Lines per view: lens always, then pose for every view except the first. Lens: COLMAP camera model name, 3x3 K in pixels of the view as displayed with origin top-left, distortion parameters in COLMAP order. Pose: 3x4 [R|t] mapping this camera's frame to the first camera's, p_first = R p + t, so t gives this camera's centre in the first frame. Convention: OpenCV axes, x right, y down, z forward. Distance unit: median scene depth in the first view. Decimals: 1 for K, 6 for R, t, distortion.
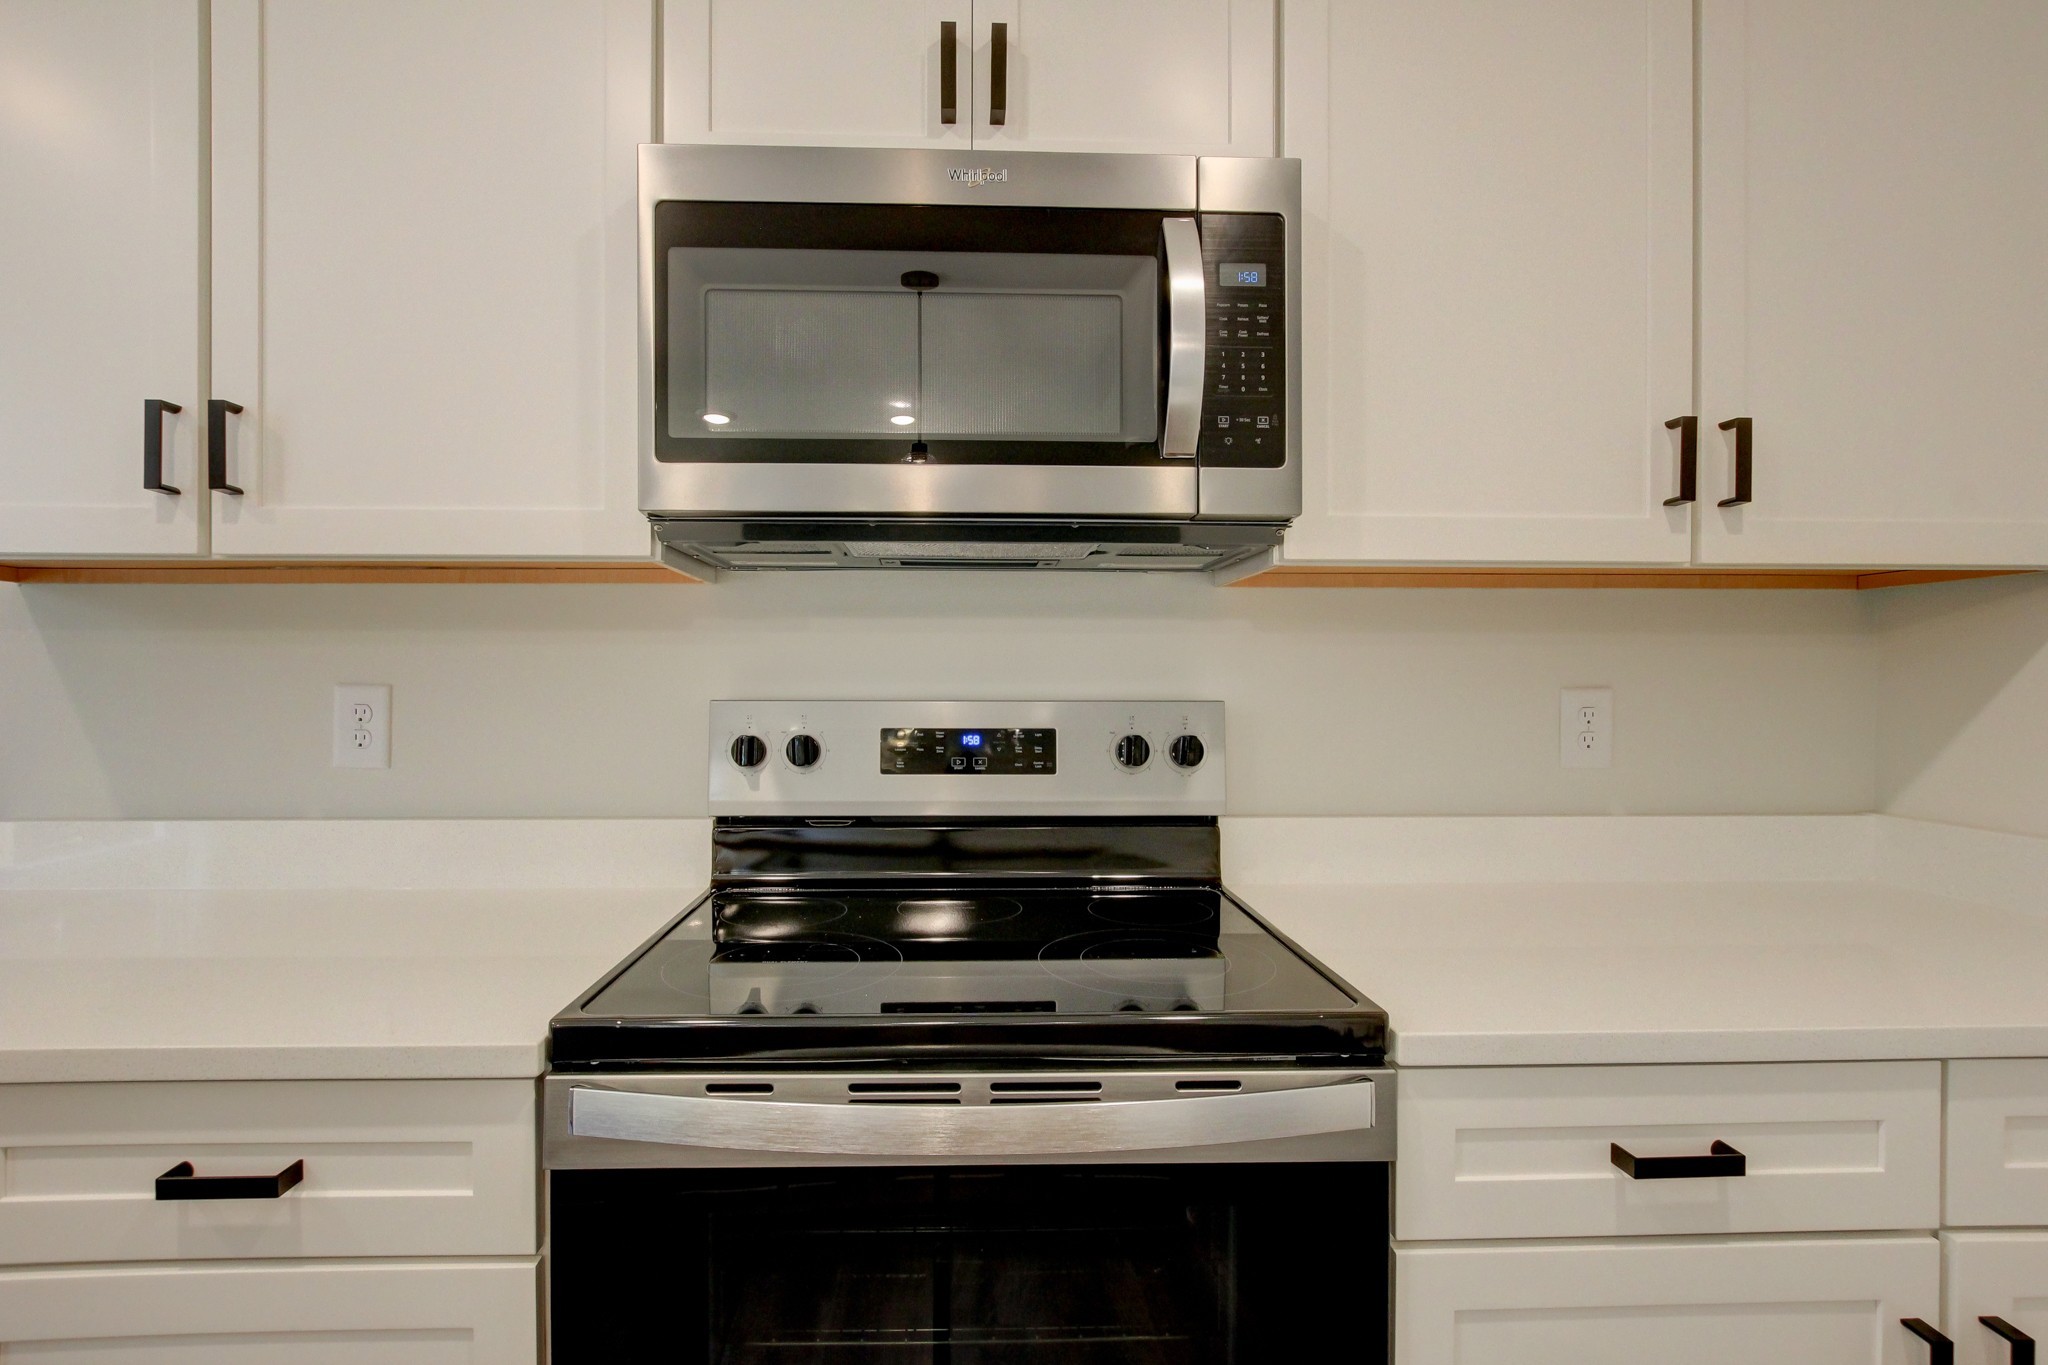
lens RADIAL K [[964.3, 0, 1007.9], [0, 964.3, 686.4], [0, 0, 1]] dist [-0.015879, -0.000061]
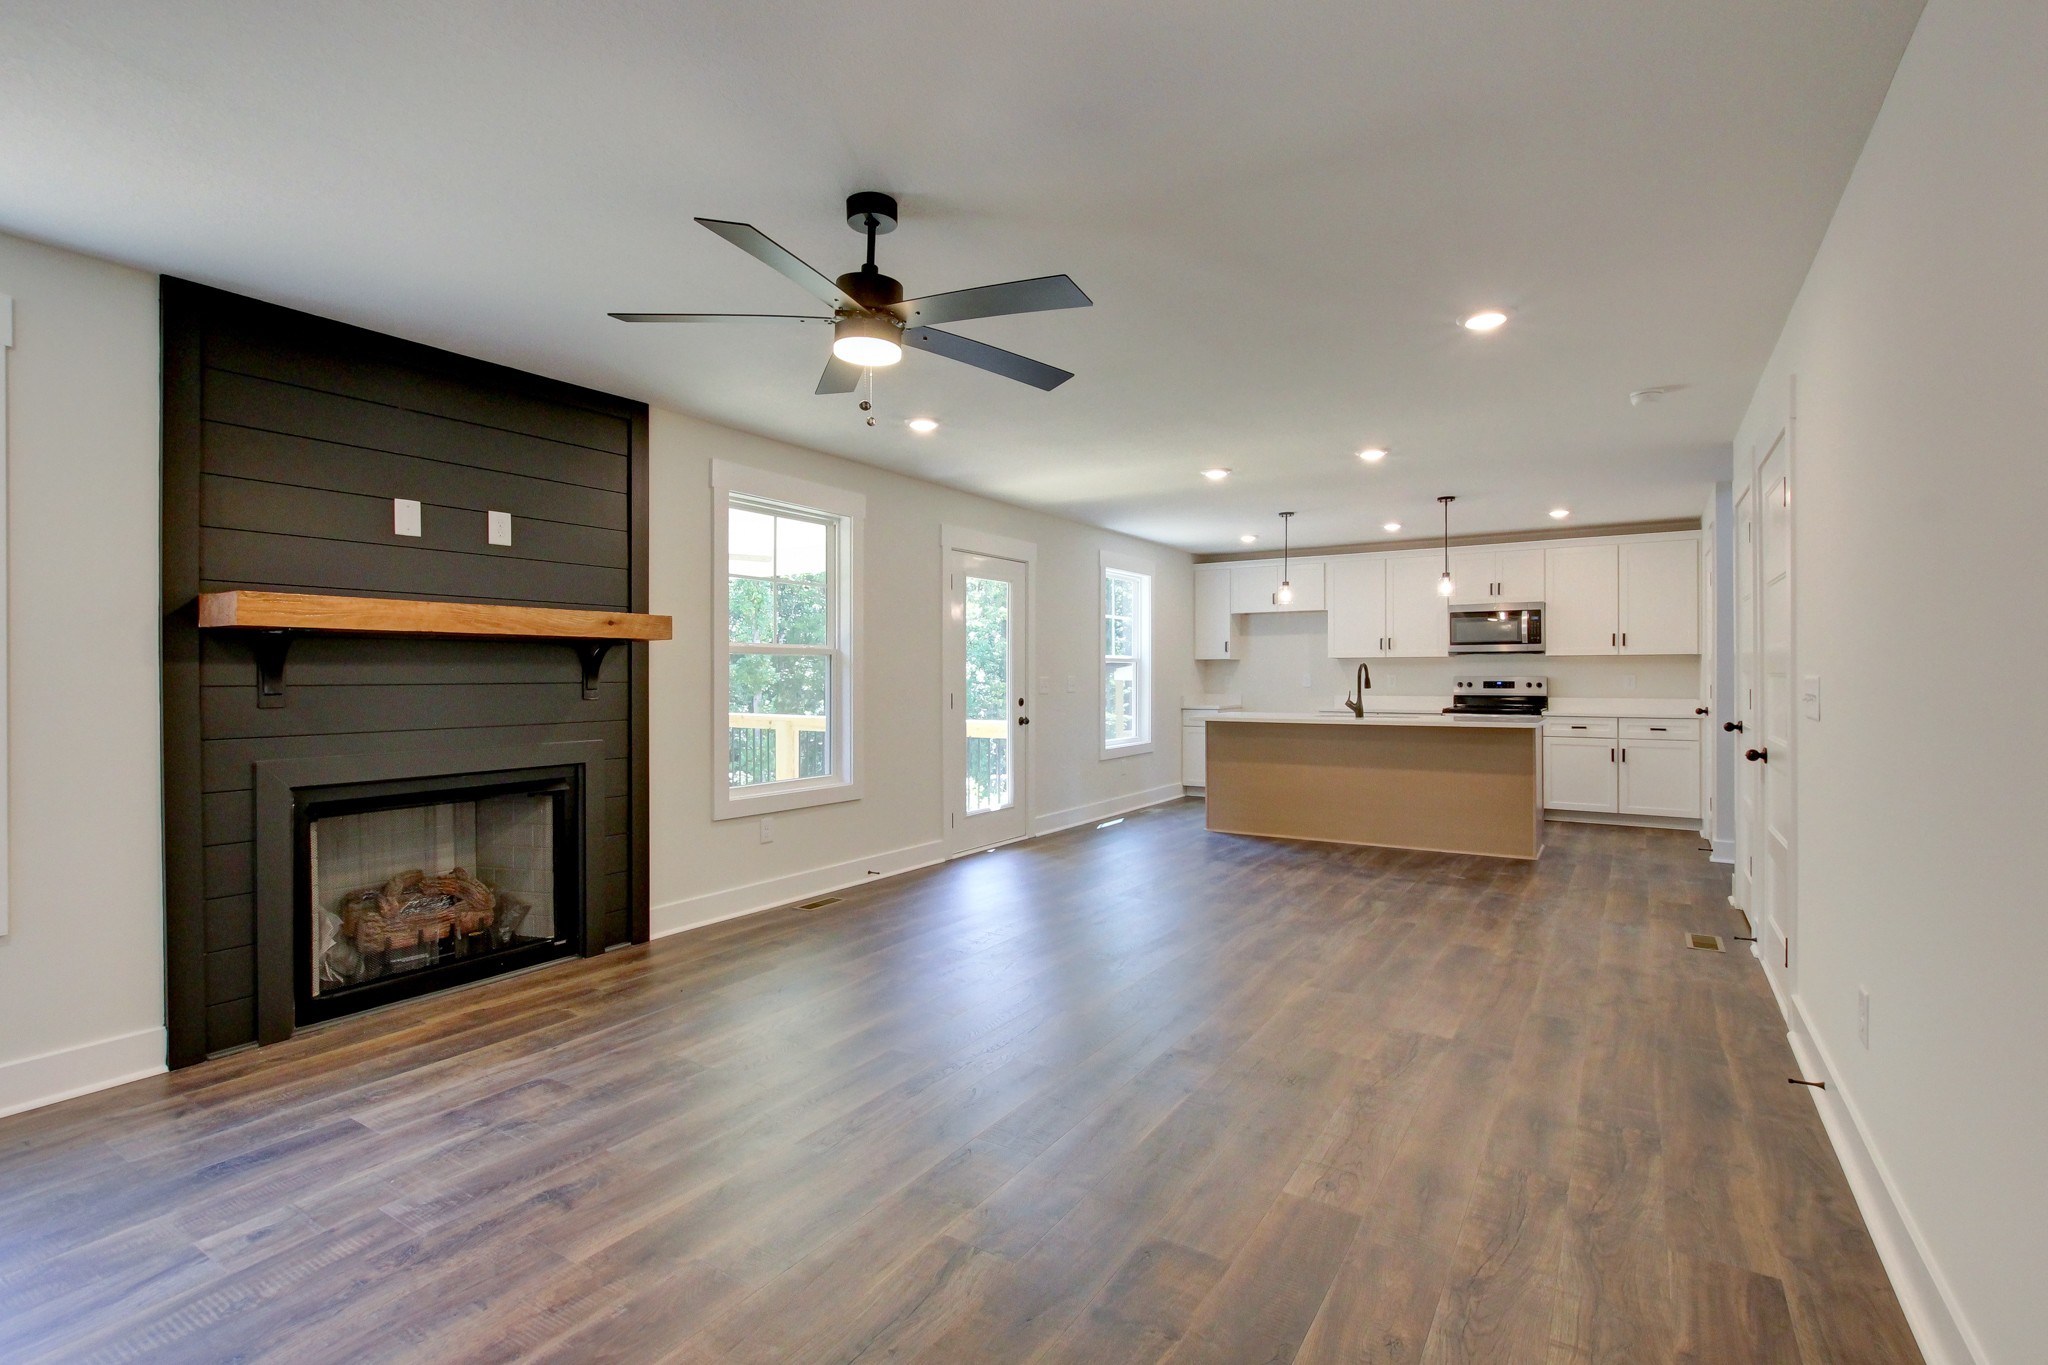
lens RADIAL K [[926.2, 0, 1030.6], [0, 926.2, 672.9], [0, 0, 1]] dist [-0.012098, 0.000040]
pose [[0.806798, -0.003598, -0.590816, 1.245741], [-0.000661, 0.999975, -0.006992, 0.042489], [0.590827, 0.006031, 0.806776, -6.670259]]
